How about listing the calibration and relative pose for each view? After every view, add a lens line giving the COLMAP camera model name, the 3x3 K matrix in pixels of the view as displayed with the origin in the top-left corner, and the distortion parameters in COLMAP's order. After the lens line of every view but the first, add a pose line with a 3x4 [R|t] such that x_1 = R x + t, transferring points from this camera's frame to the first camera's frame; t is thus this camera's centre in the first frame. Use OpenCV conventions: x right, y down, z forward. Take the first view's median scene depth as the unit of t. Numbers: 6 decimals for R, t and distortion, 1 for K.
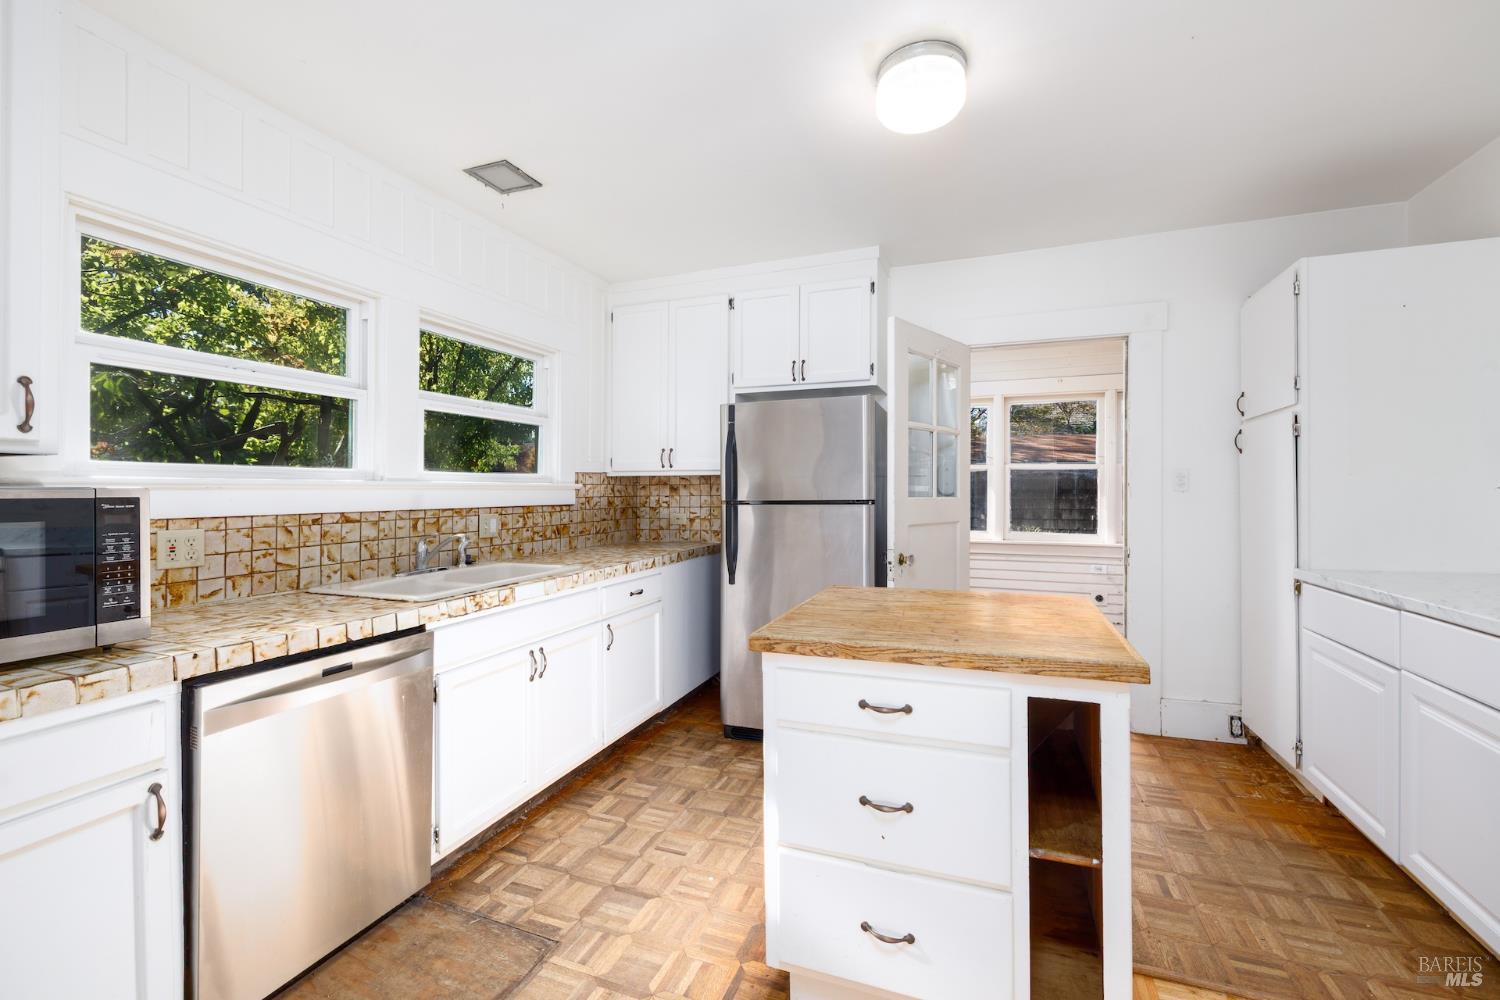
lens RADIAL K [[634.9, 0, 745.8], [0, 634.9, 495.5], [0, 0, 1]] dist [0.003896, -0.000764]
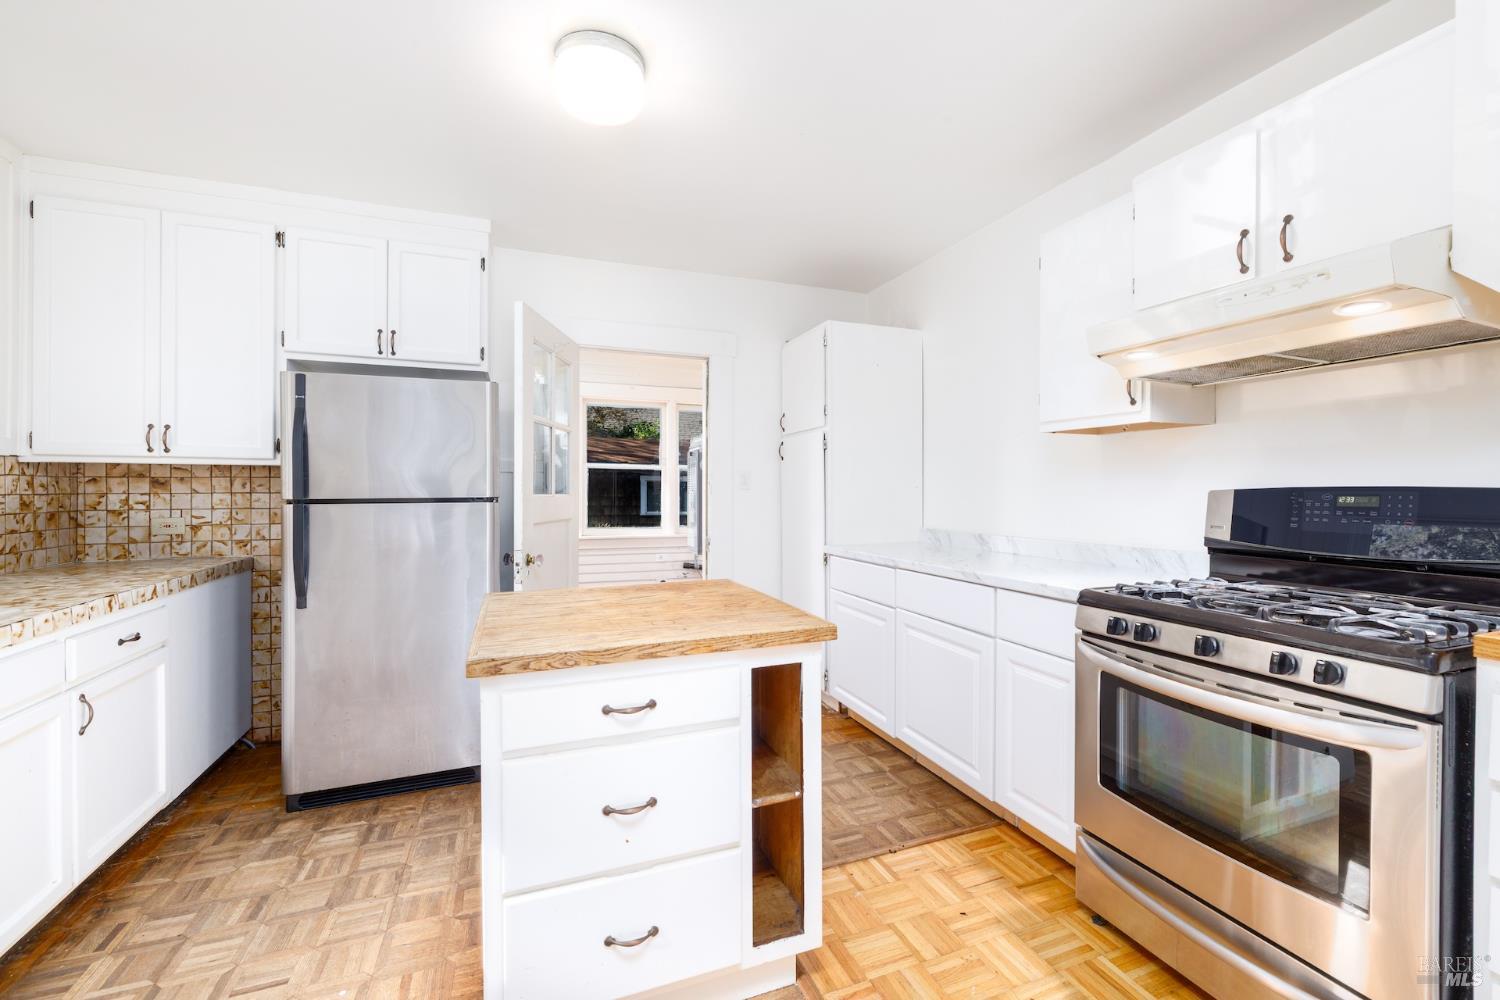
lens RADIAL K [[634.9, 0, 765.7], [0, 634.9, 495.0], [0, 0, 1]] dist [0.003896, -0.000764]
pose [[0.740216, -0.002463, 0.672365, -0.144608], [0.000748, 0.999996, 0.002840, 0.001501], [-0.672369, -0.001600, 0.740214, 0.068683]]
